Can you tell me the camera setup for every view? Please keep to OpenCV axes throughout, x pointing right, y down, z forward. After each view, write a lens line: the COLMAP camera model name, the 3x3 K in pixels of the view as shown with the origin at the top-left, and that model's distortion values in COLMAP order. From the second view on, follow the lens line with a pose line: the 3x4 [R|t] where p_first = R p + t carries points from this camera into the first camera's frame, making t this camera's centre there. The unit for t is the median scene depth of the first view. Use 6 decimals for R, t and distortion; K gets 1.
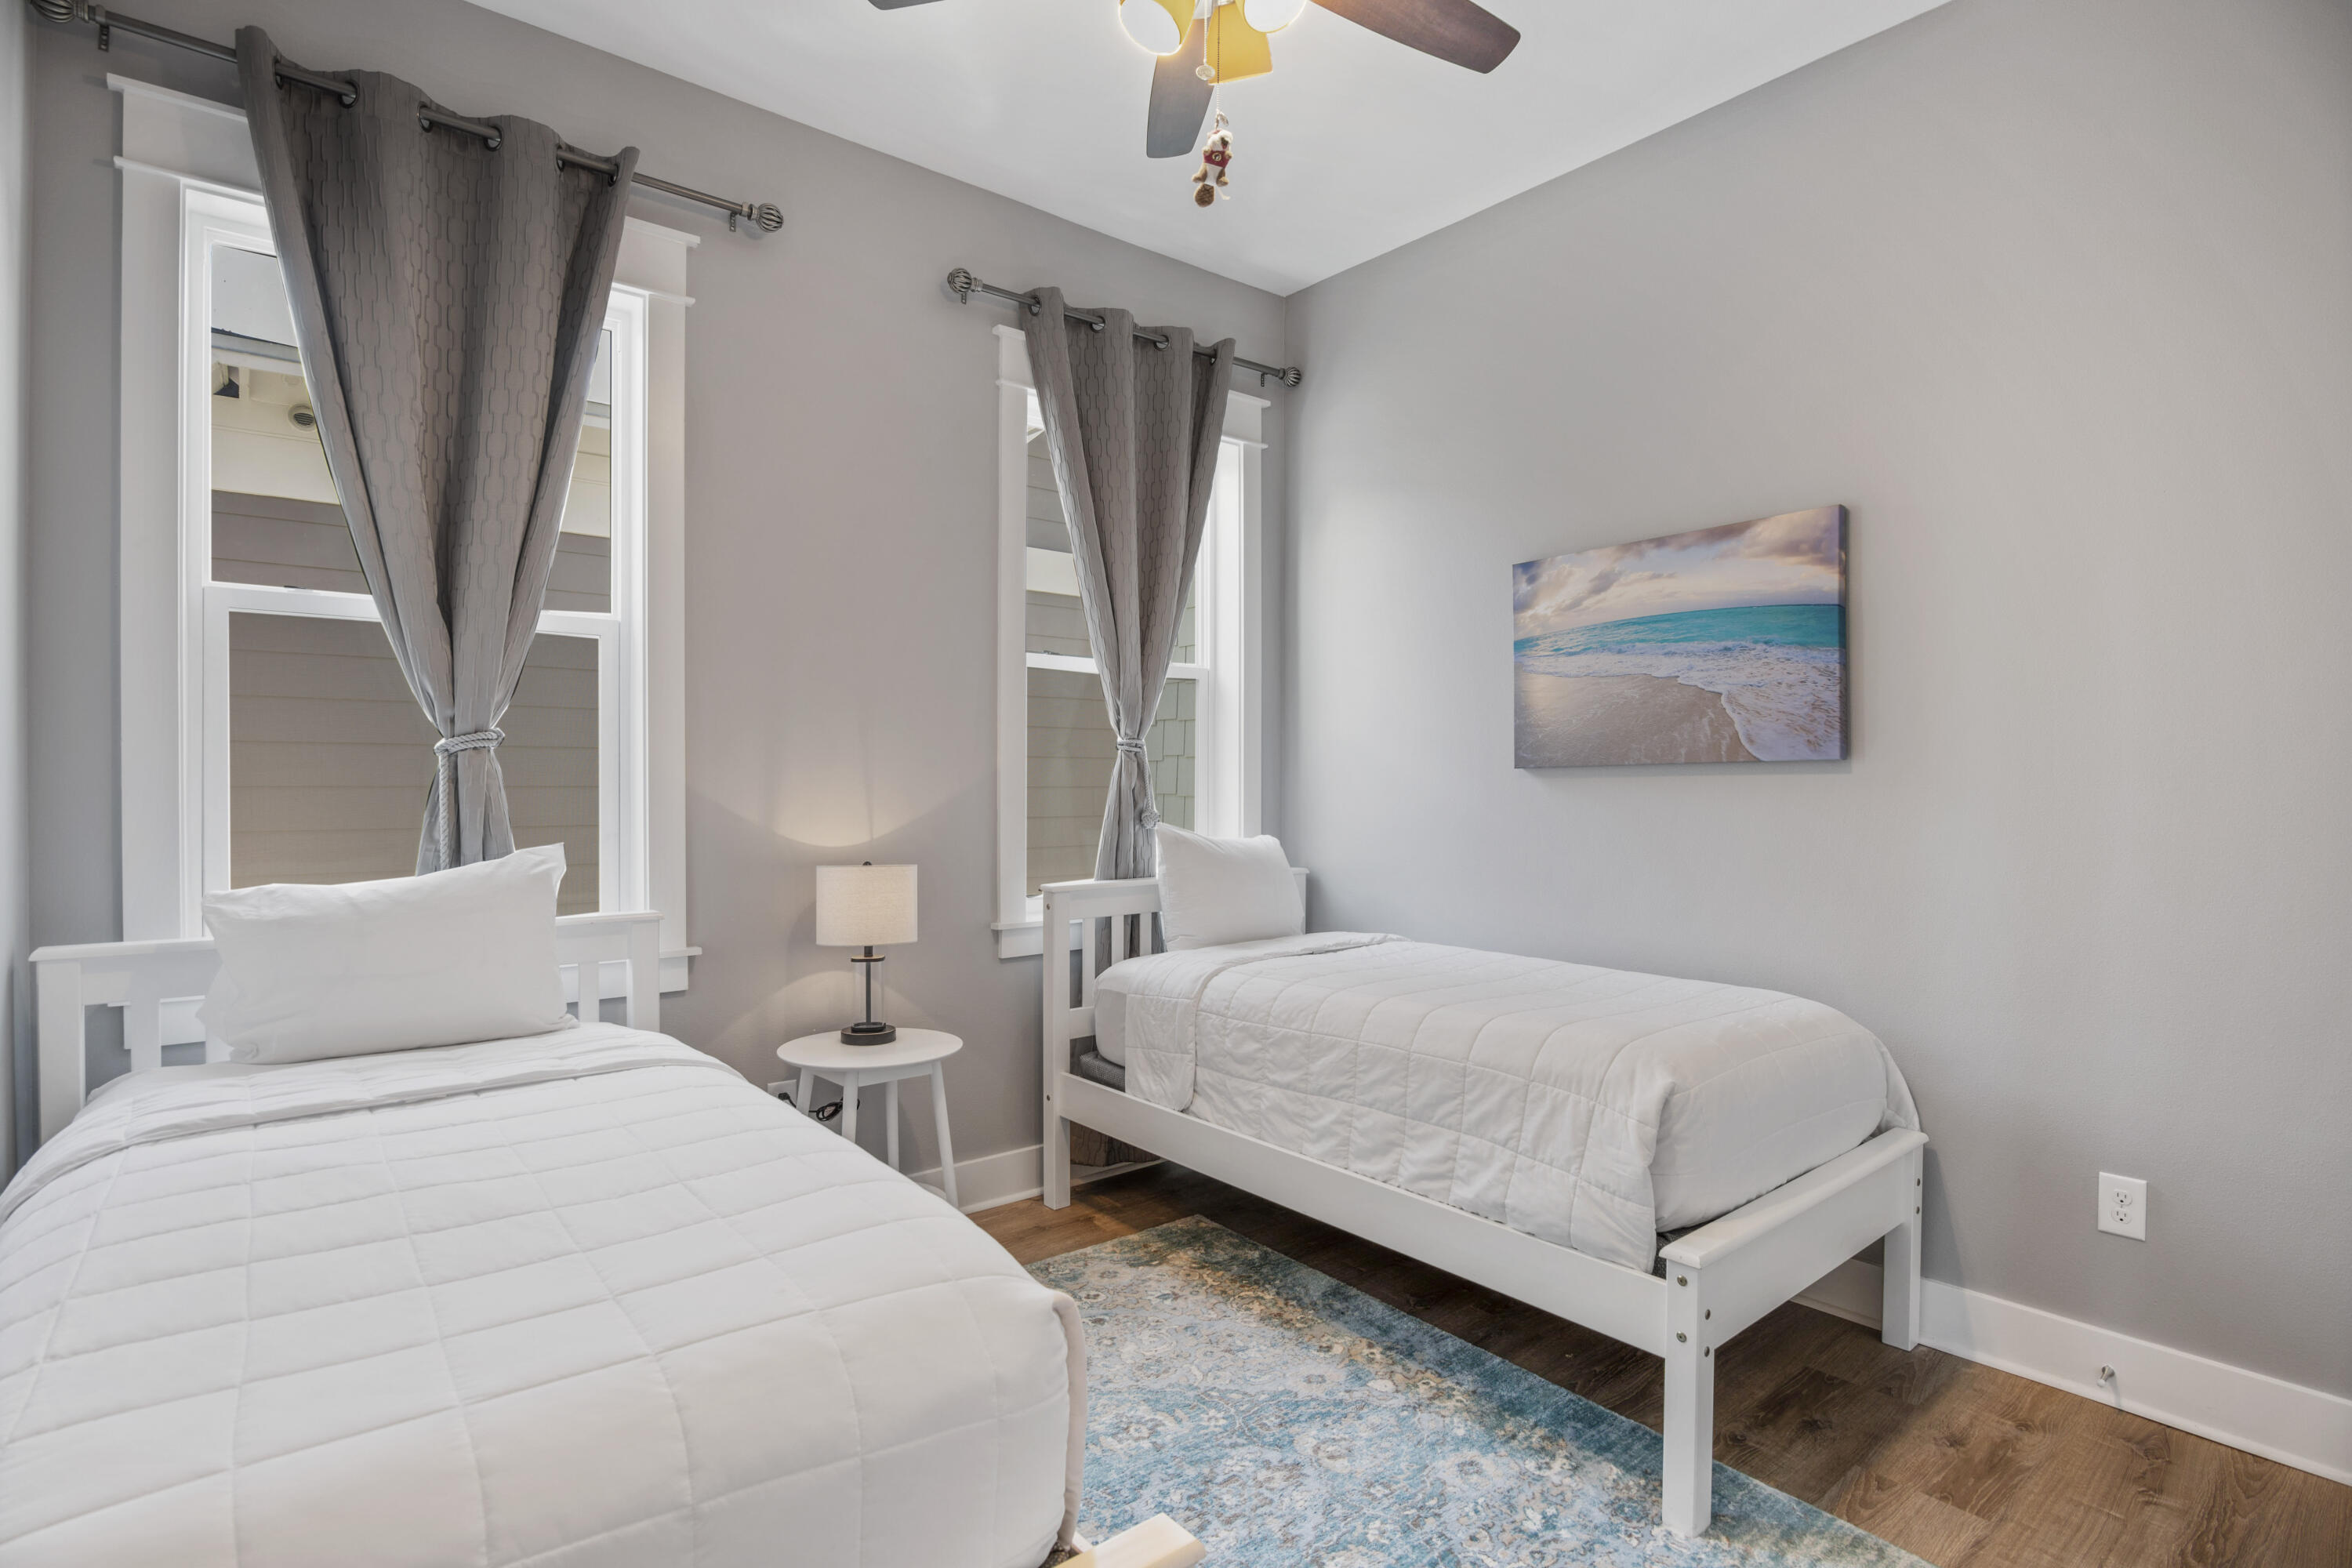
lens RADIAL K [[1172.2, 0, 1179.2], [0, 1172.2, 769.2], [0, 0, 1]] dist [-0.015754, 0.000289]
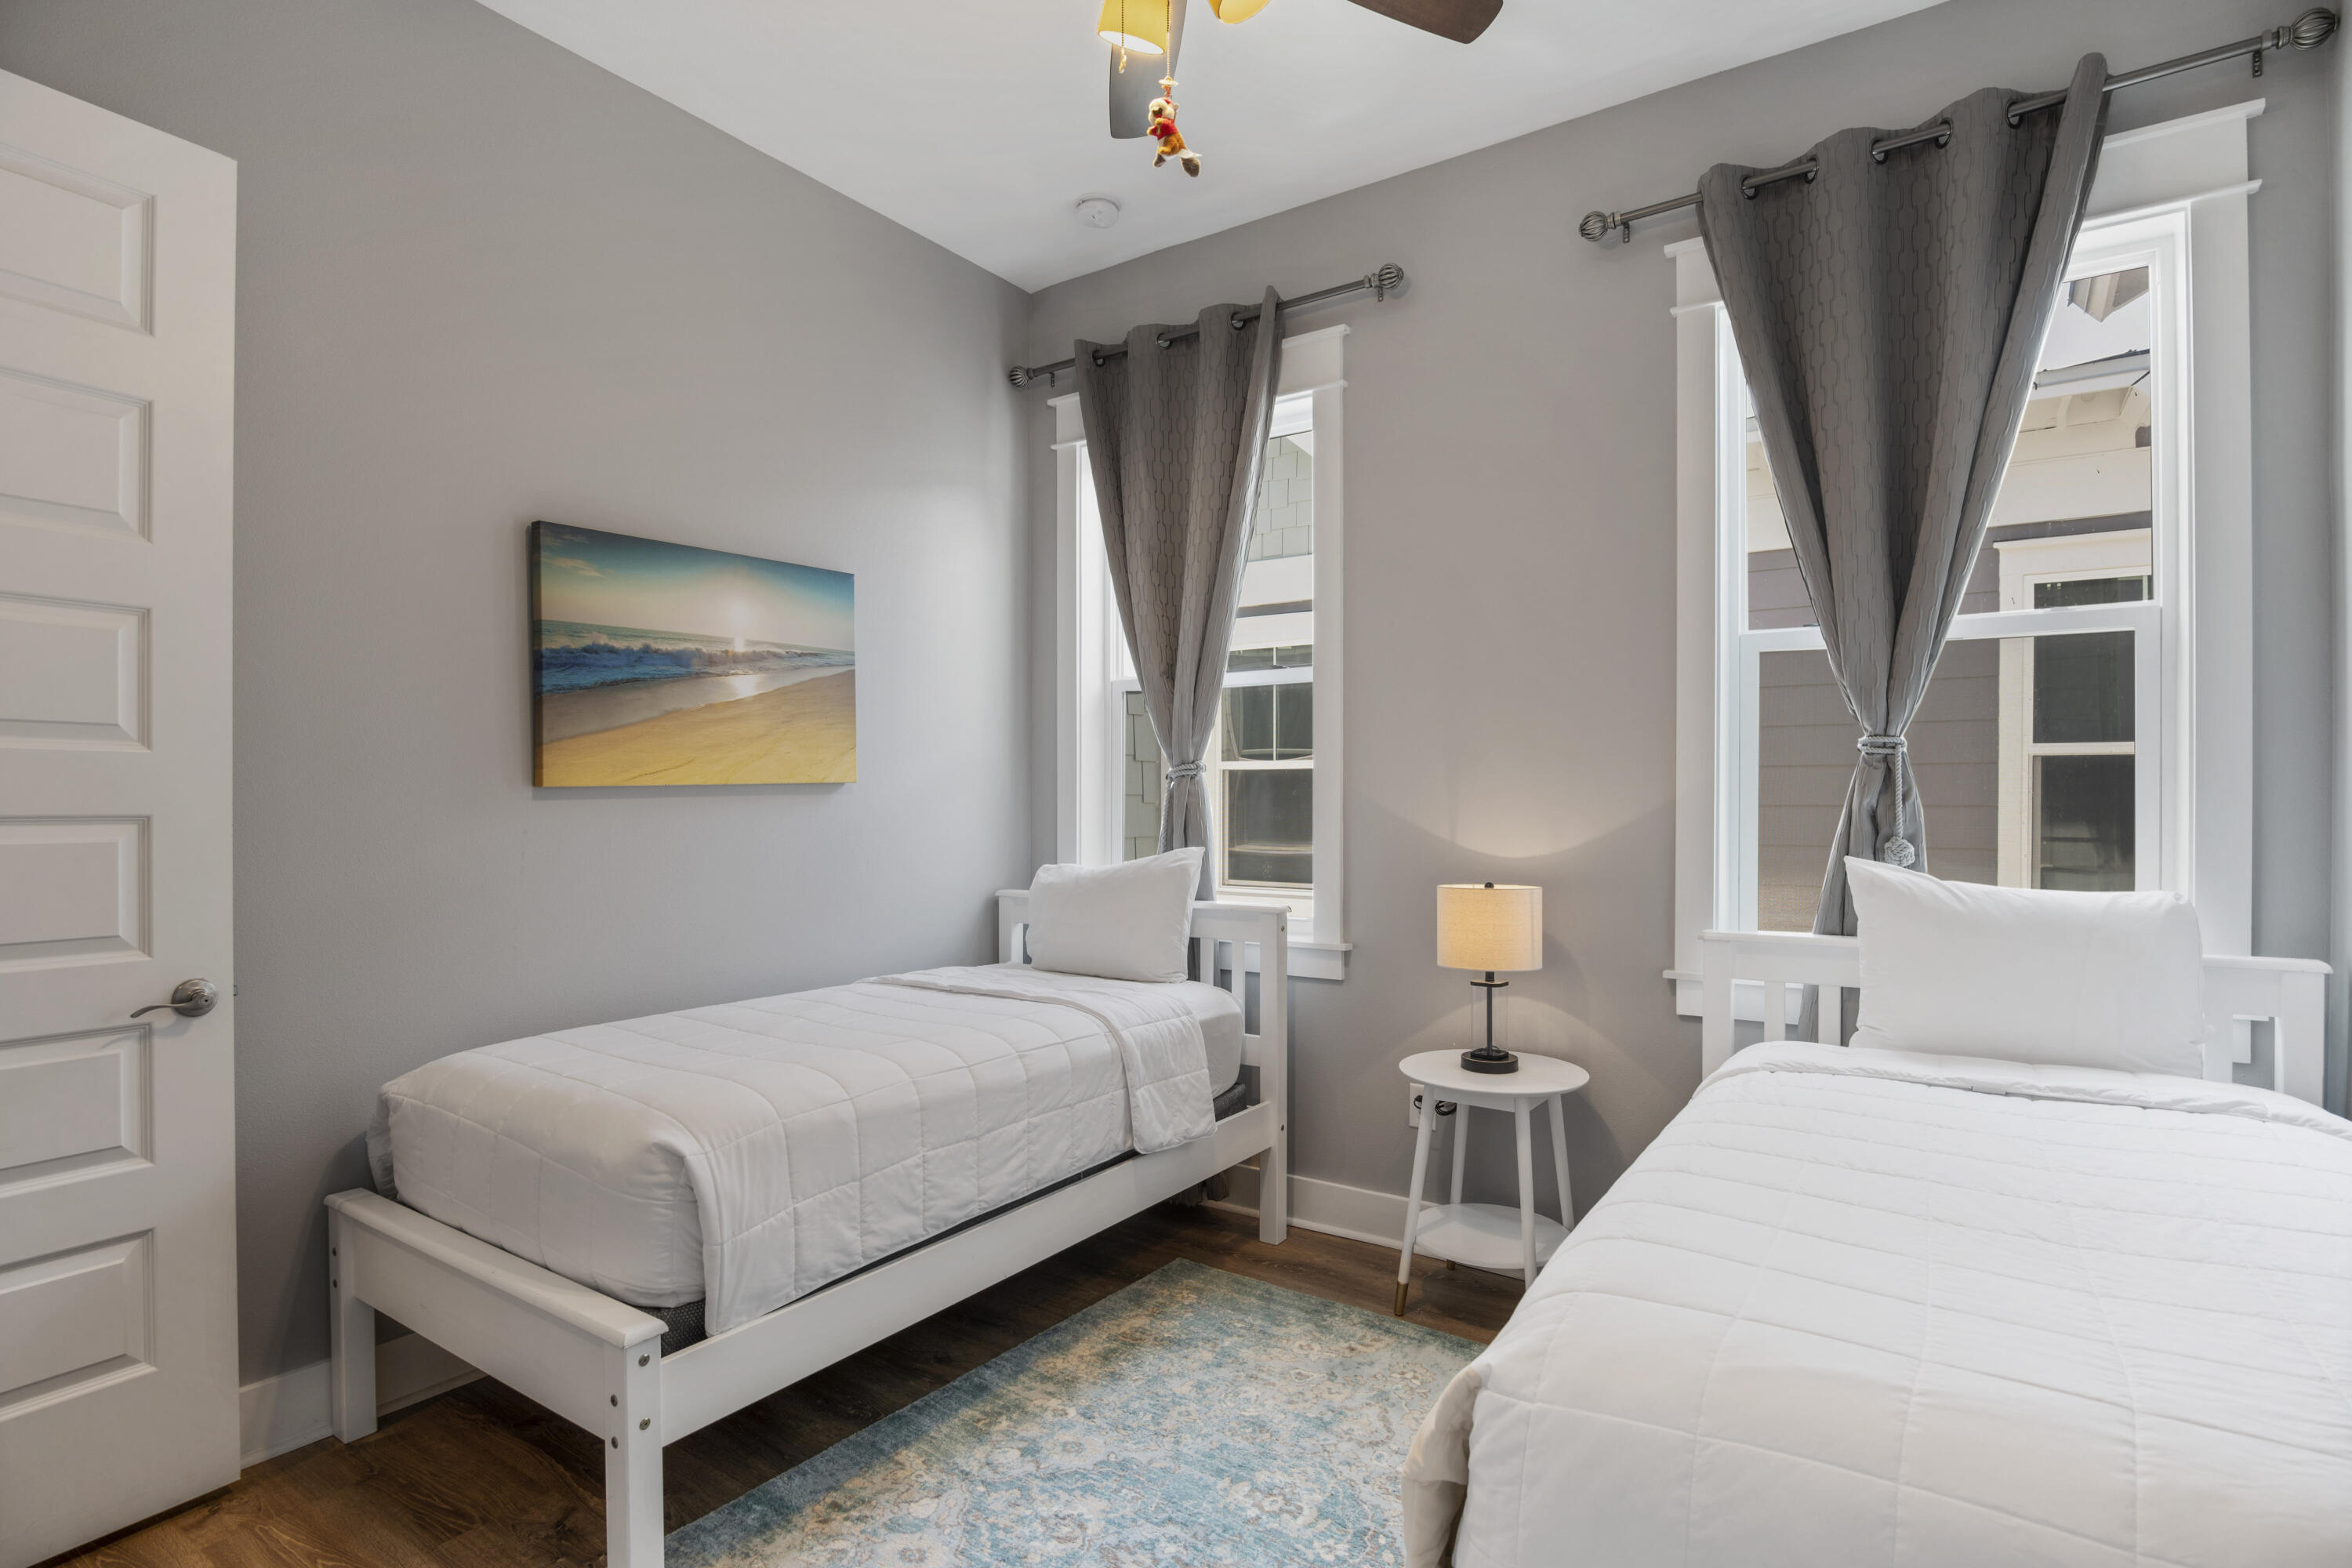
lens RADIAL K [[1172.2, 0, 1179.2], [0, 1172.2, 769.2], [0, 0, 1]] dist [-0.015754, 0.000289]
pose [[0.257073, -0.019995, -0.966185, 0.537505], [0.003047, 0.999798, -0.019879, 0.006373], [0.966387, 0.002166, 0.257082, 0.443326]]
